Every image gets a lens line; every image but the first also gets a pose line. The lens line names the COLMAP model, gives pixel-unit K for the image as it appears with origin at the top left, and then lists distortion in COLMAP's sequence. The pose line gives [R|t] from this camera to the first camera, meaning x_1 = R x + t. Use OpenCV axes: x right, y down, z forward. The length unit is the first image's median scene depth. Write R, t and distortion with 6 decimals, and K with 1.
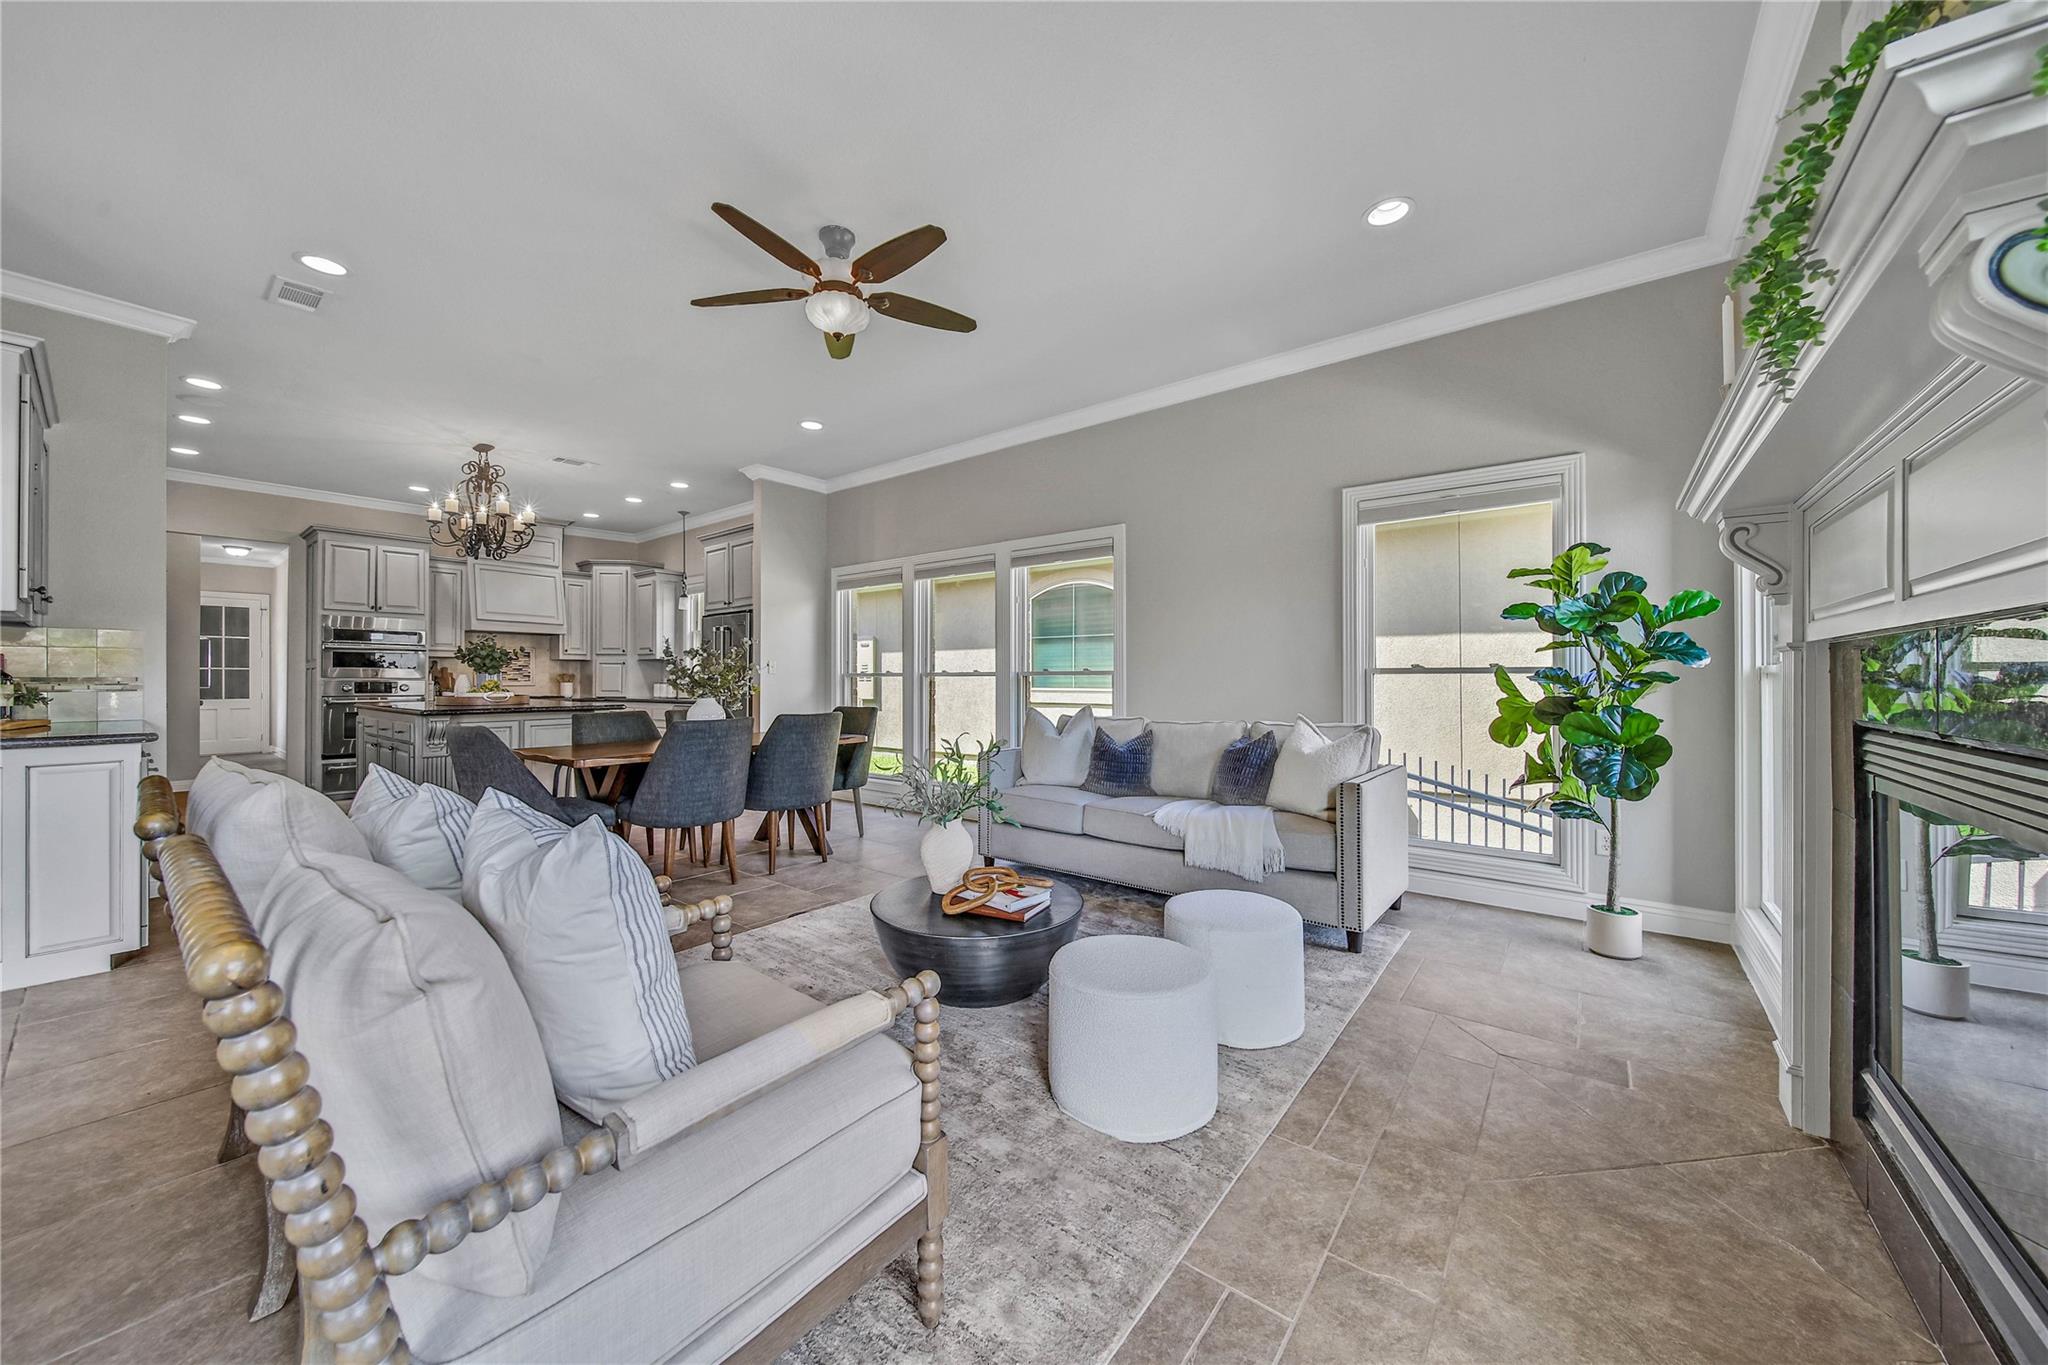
lens RADIAL K [[717.9, 0, 1016.8], [0, 717.9, 673.8], [0, 0, 1]] dist [0.000911, -0.000333]
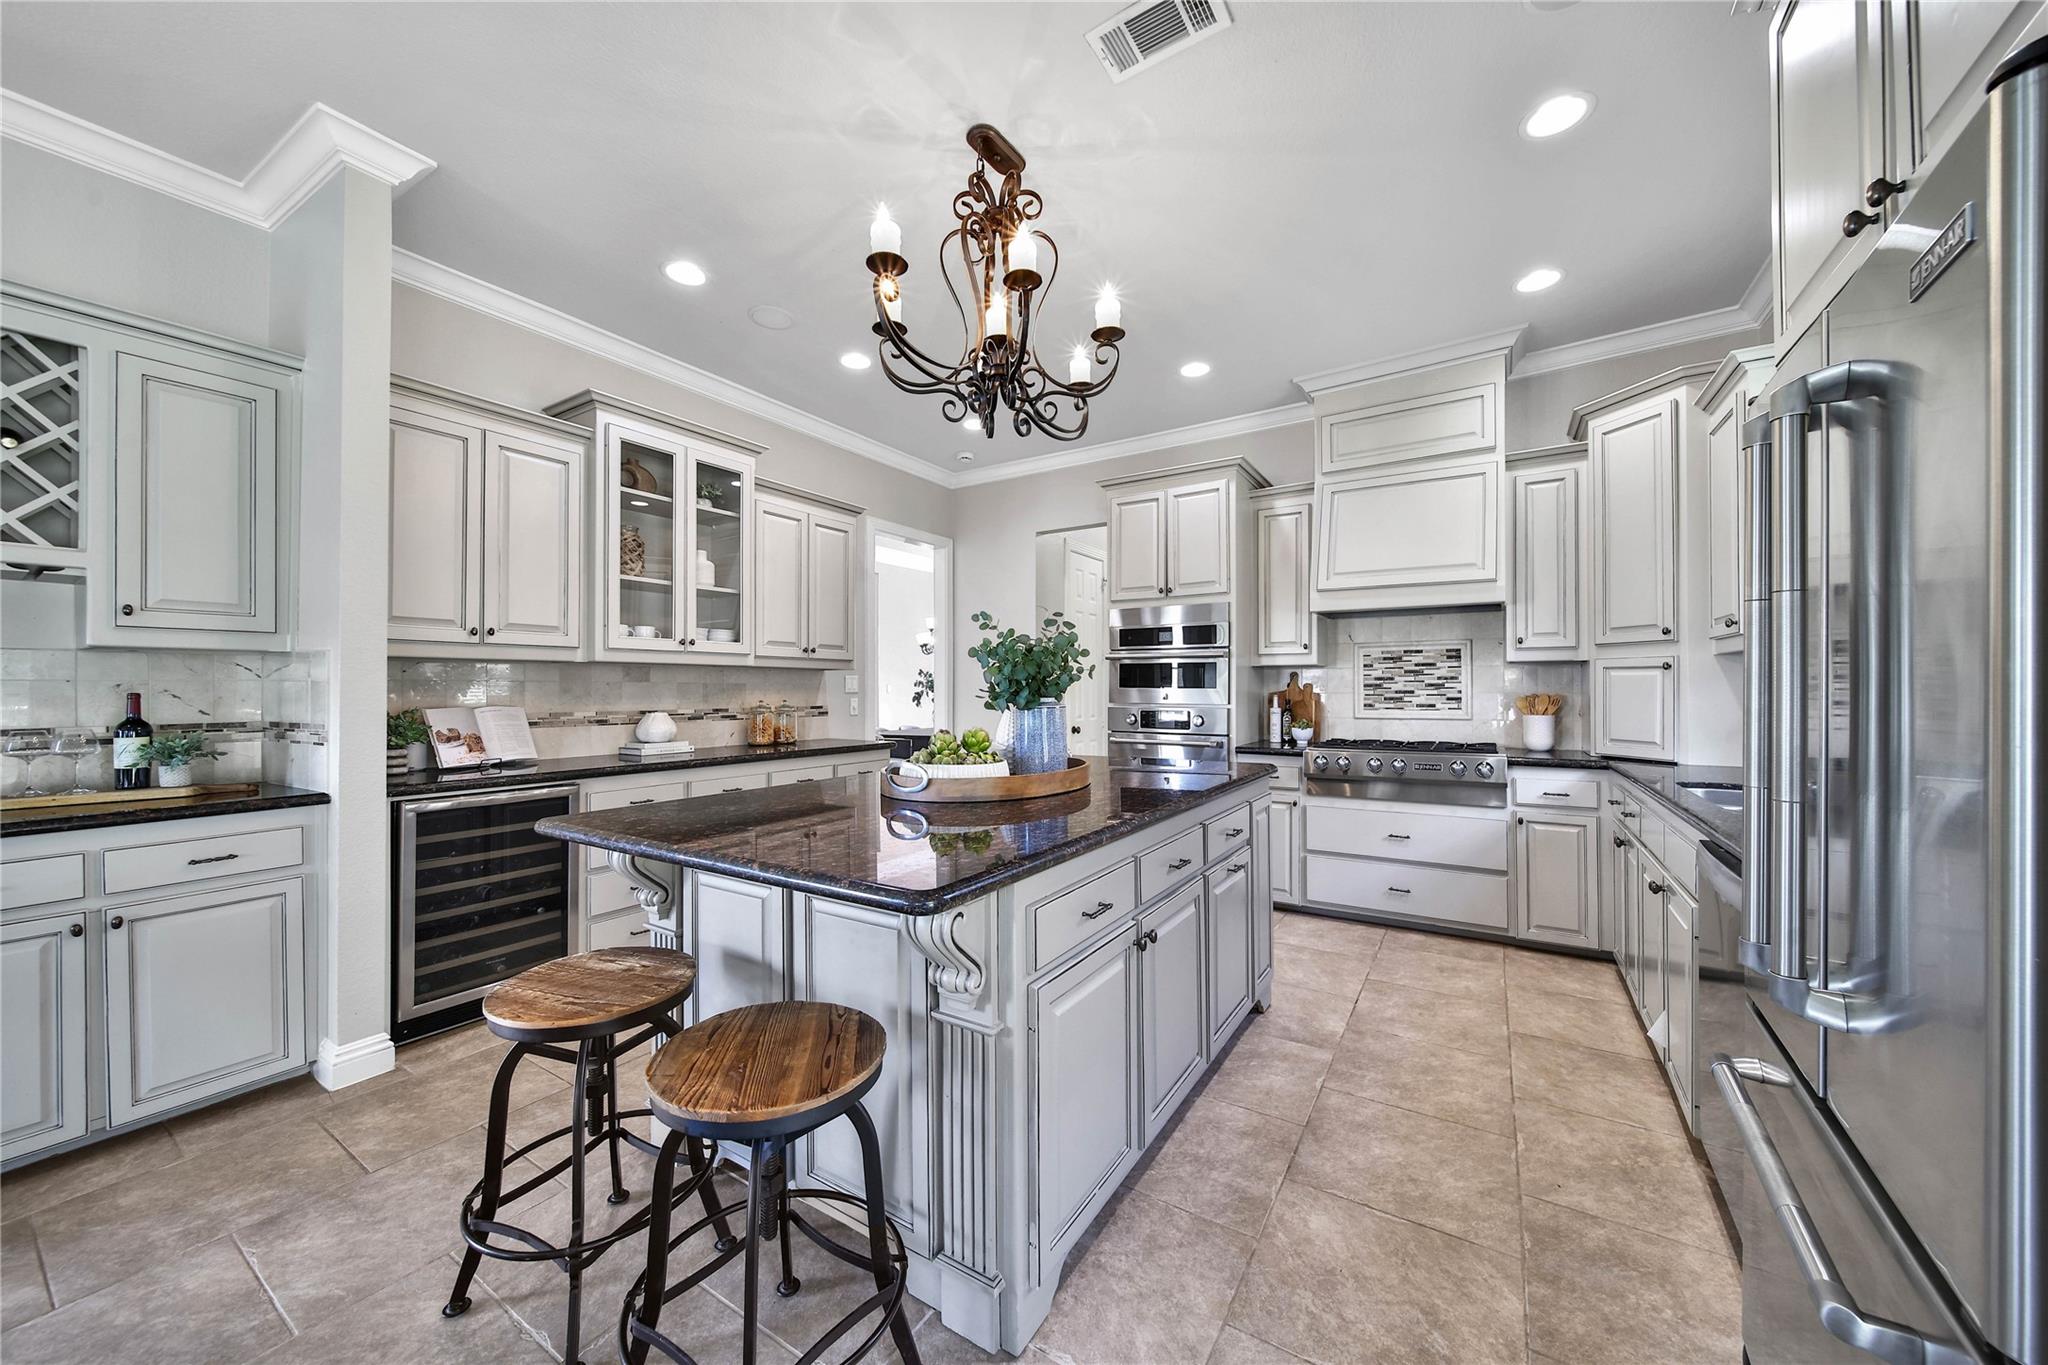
lens RADIAL K [[729.1, 0, 1018.0], [0, 729.1, 685.2], [0, 0, 1]] dist [0.000807, -0.001624]
pose [[0.096923, -0.001827, -0.995290, -0.229871], [0.011768, 0.999931, -0.000689, -0.009320], [0.995222, -0.011646, 0.096938, 0.669359]]
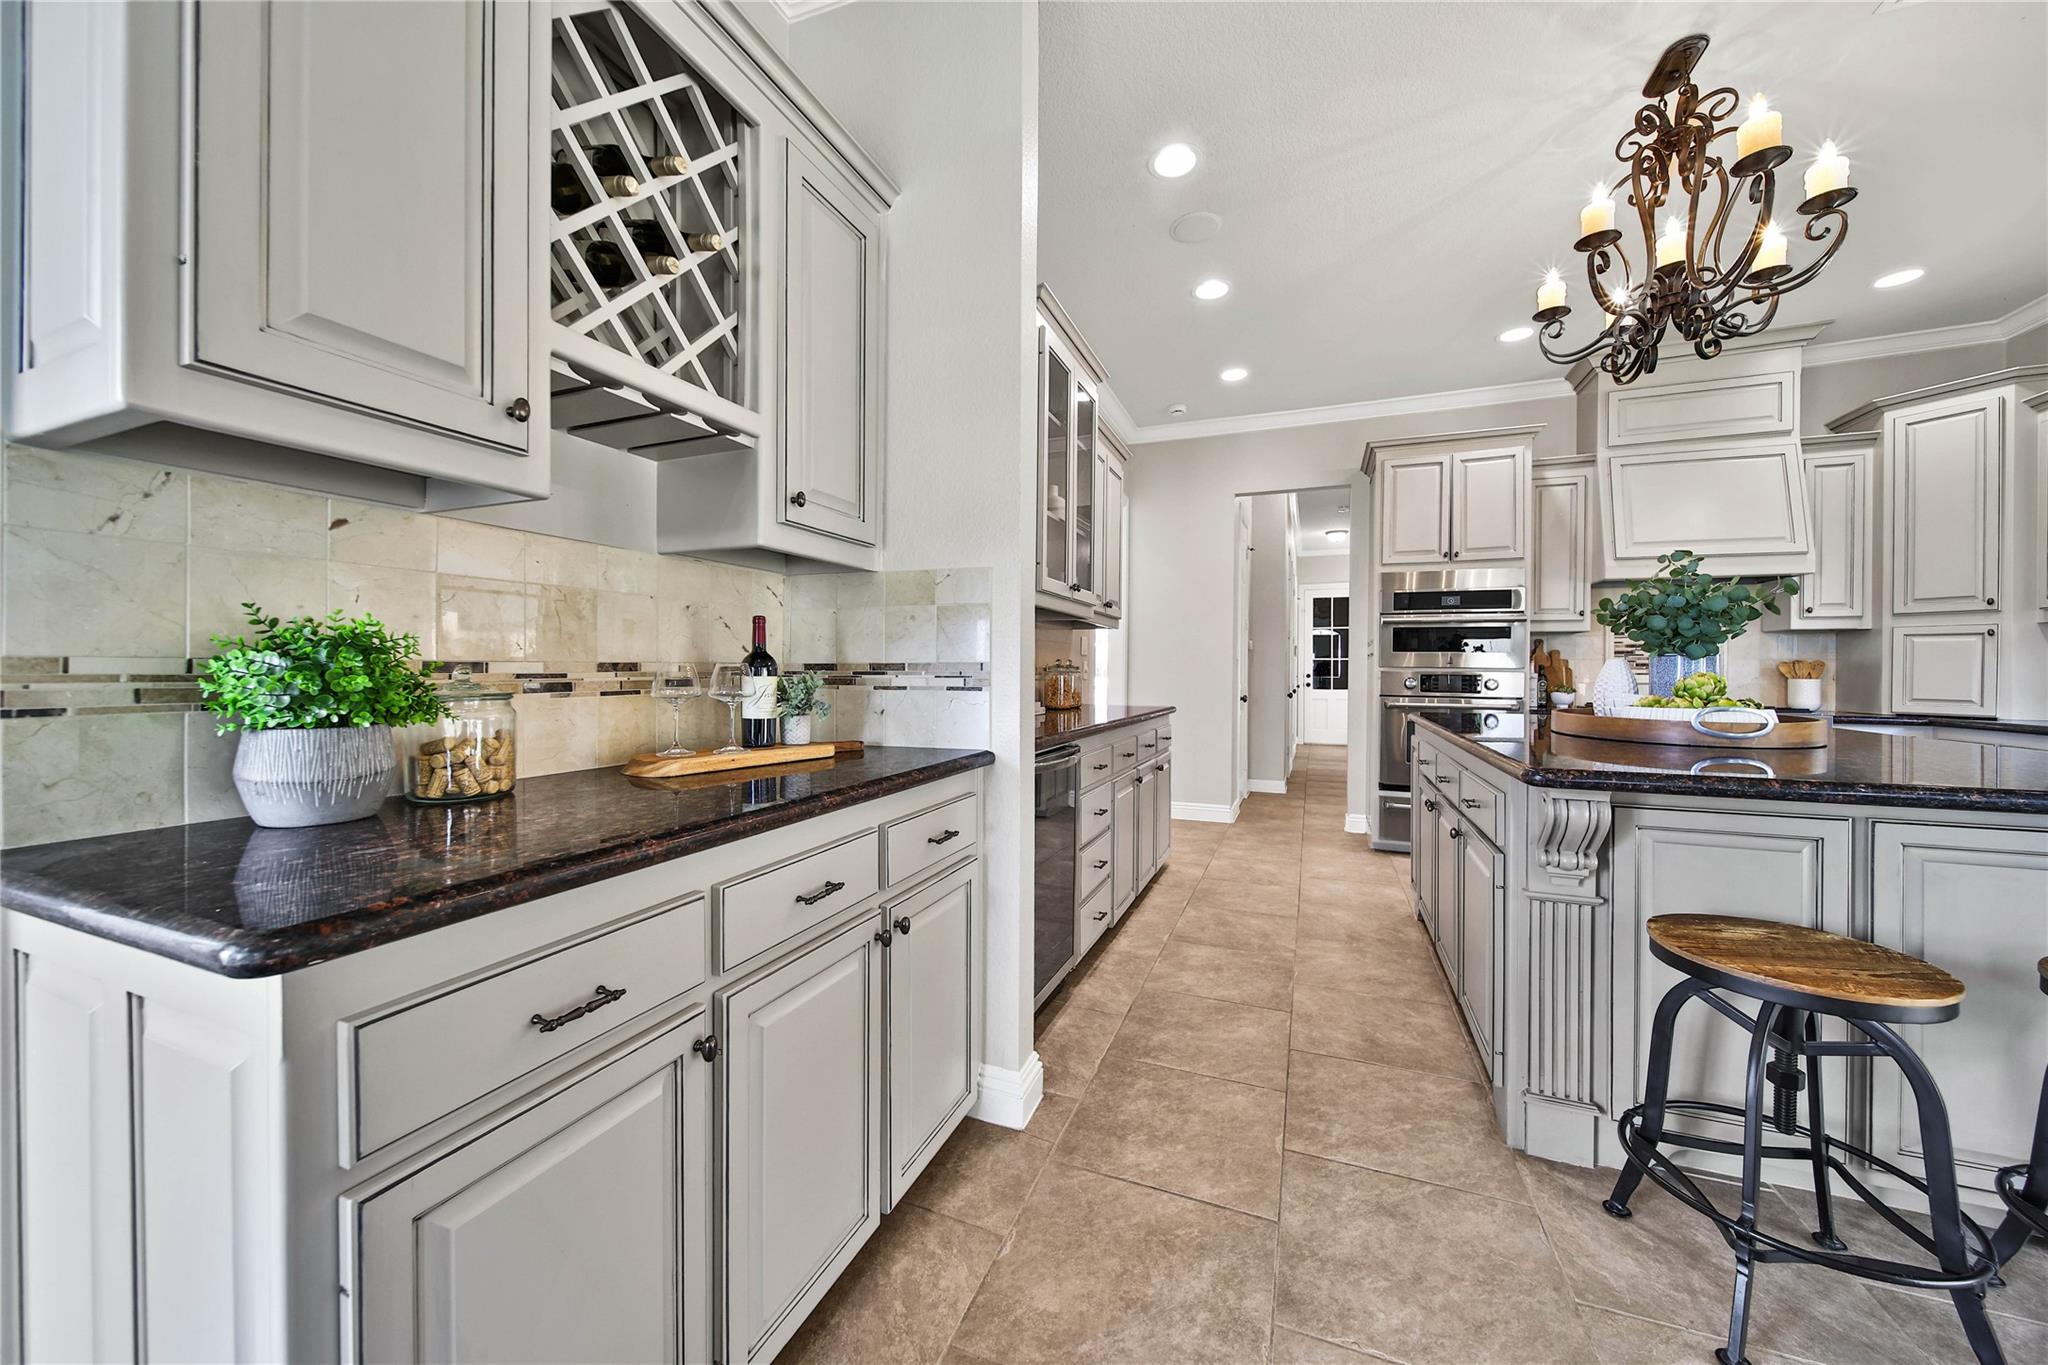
lens RADIAL K [[731.9, 0, 1013.9], [0, 731.9, 672.2], [0, 0, 1]] dist [0.000802, -0.001913]
pose [[0.276547, 0.007753, -0.960969, -0.320305], [0.001131, 0.999964, 0.008393, 0.003184], [0.961000, -0.003408, 0.276528, 0.381506]]
